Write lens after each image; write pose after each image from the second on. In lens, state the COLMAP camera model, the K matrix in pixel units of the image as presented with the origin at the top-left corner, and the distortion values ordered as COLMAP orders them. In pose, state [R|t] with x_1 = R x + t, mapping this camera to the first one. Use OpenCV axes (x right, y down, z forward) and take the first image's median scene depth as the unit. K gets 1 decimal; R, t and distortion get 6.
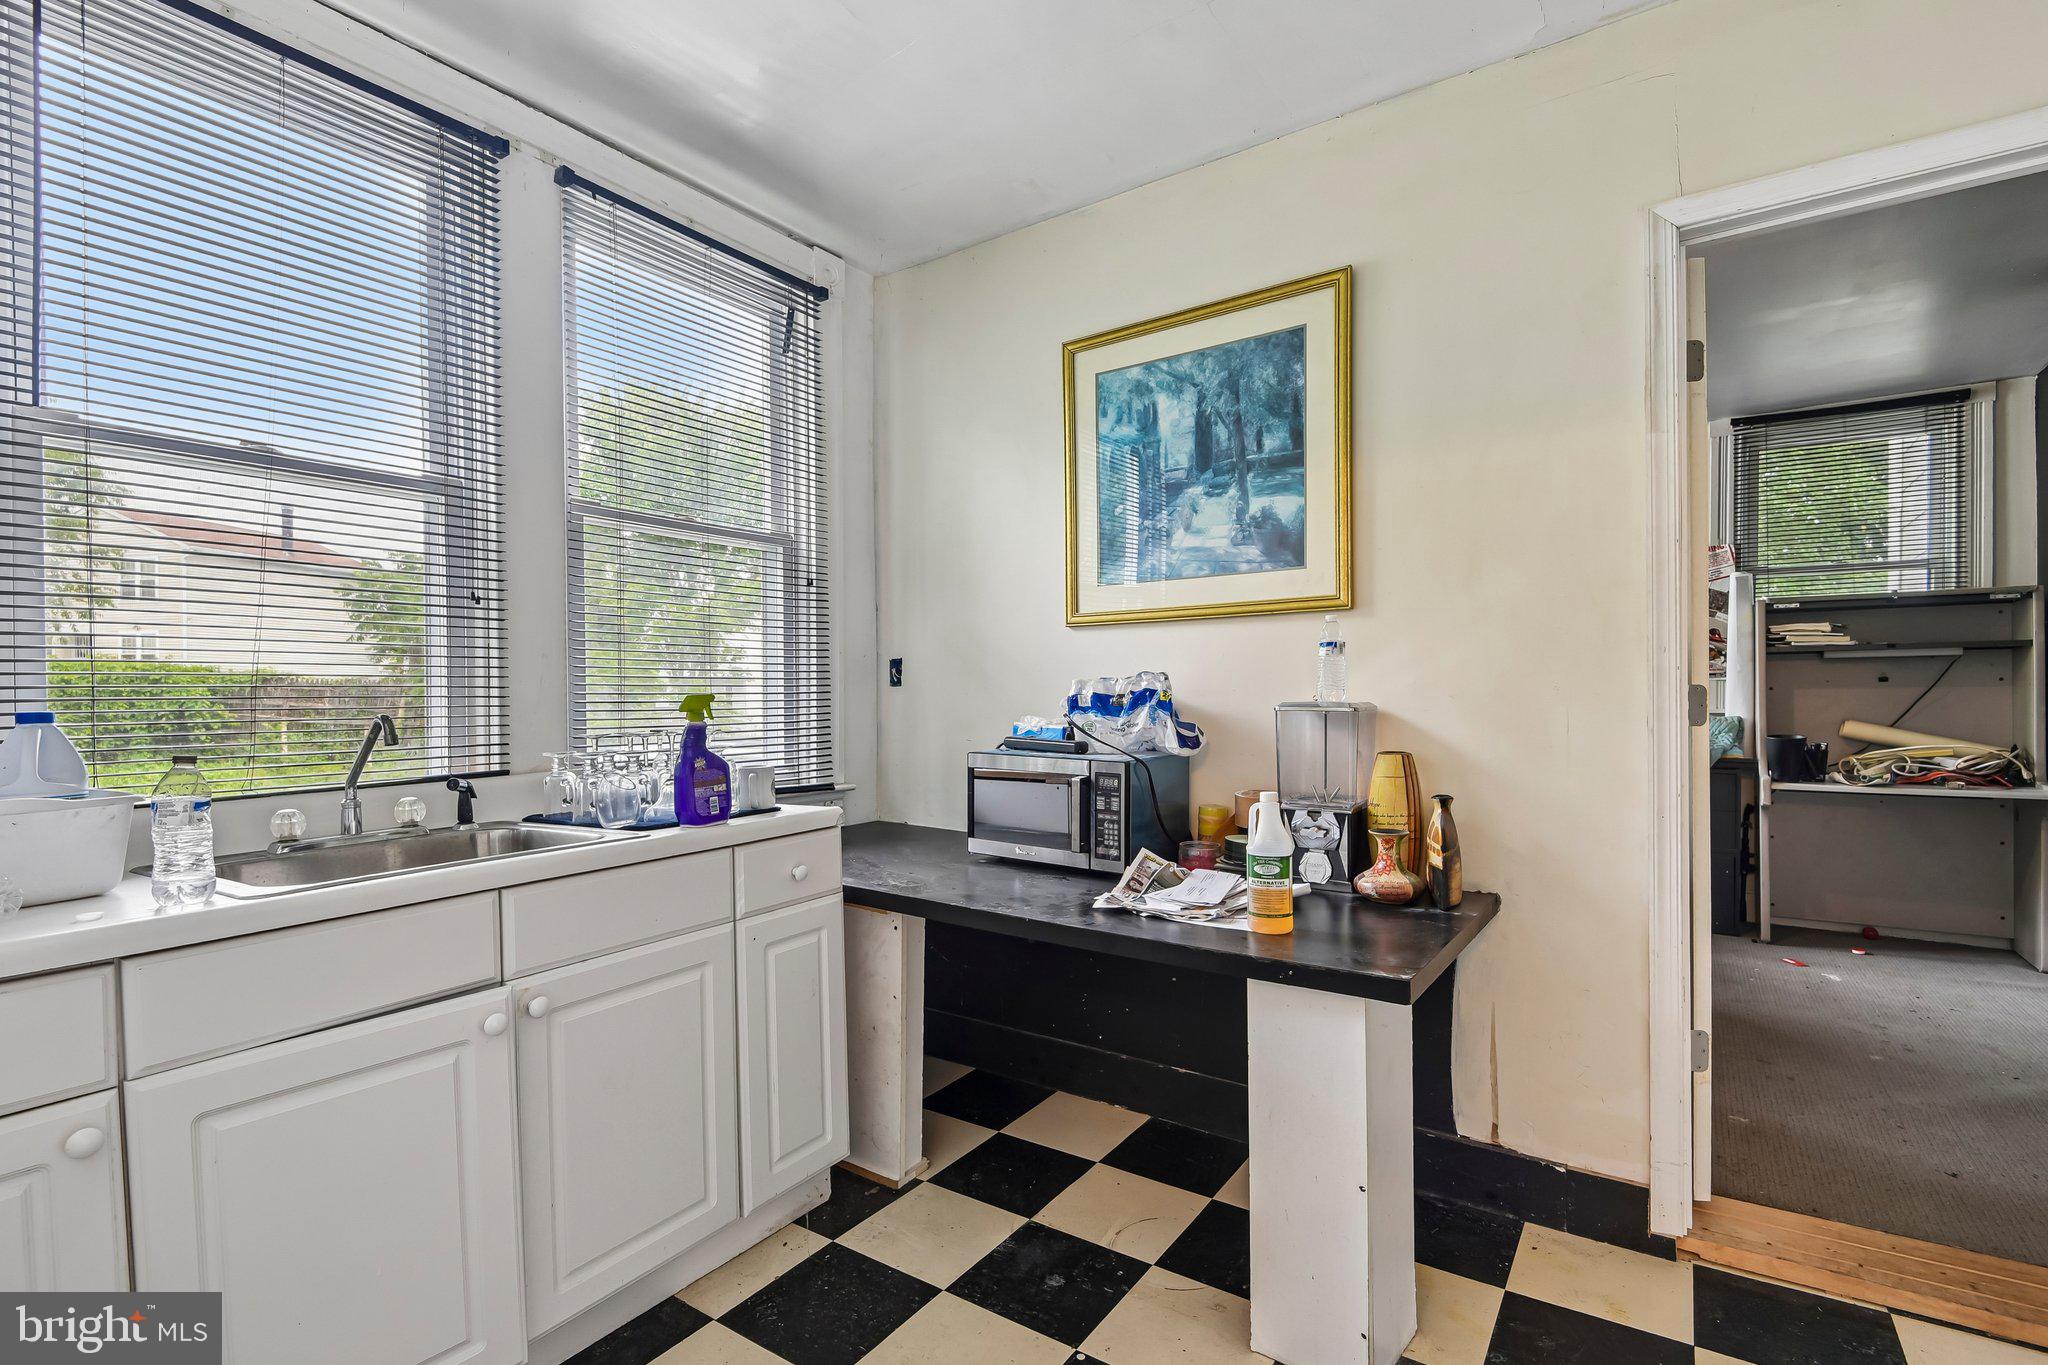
lens RADIAL K [[947.2, 0, 994.5], [0, 947.2, 709.8], [0, 0, 1]] dist [-0.005148, -0.009535]
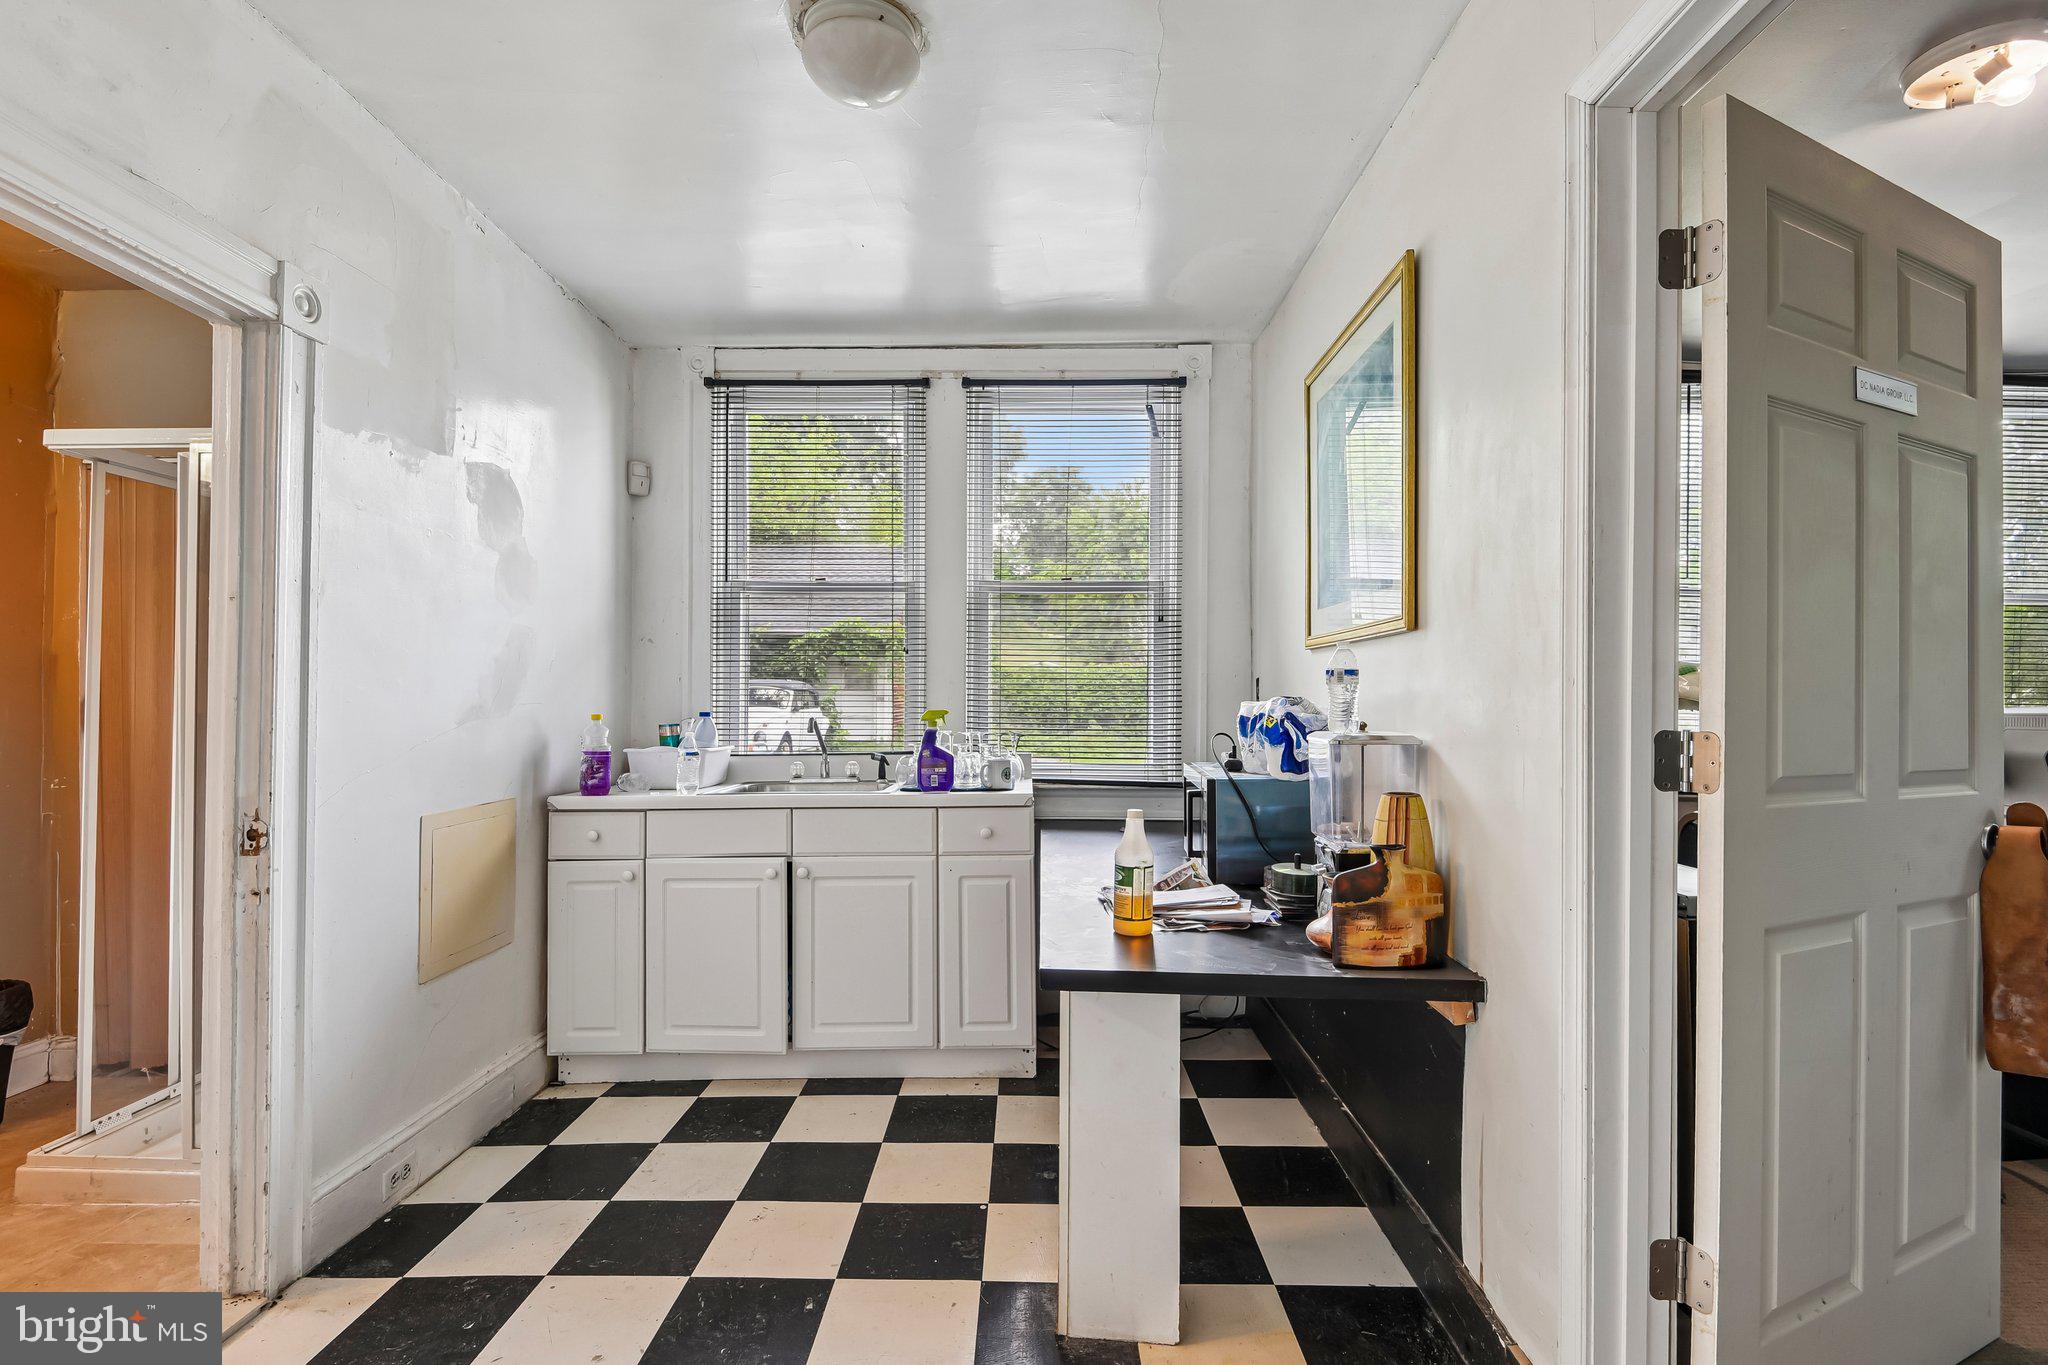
lens RADIAL K [[947.2, 0, 1024.8], [0, 947.2, 681.5], [0, 0, 1]] dist [-0.005148, -0.009535]
pose [[0.559640, 0.003408, -0.828729, 1.278556], [-0.022823, 0.999676, -0.011302, -0.058916], [0.828421, 0.025239, 0.559536, 0.270837]]
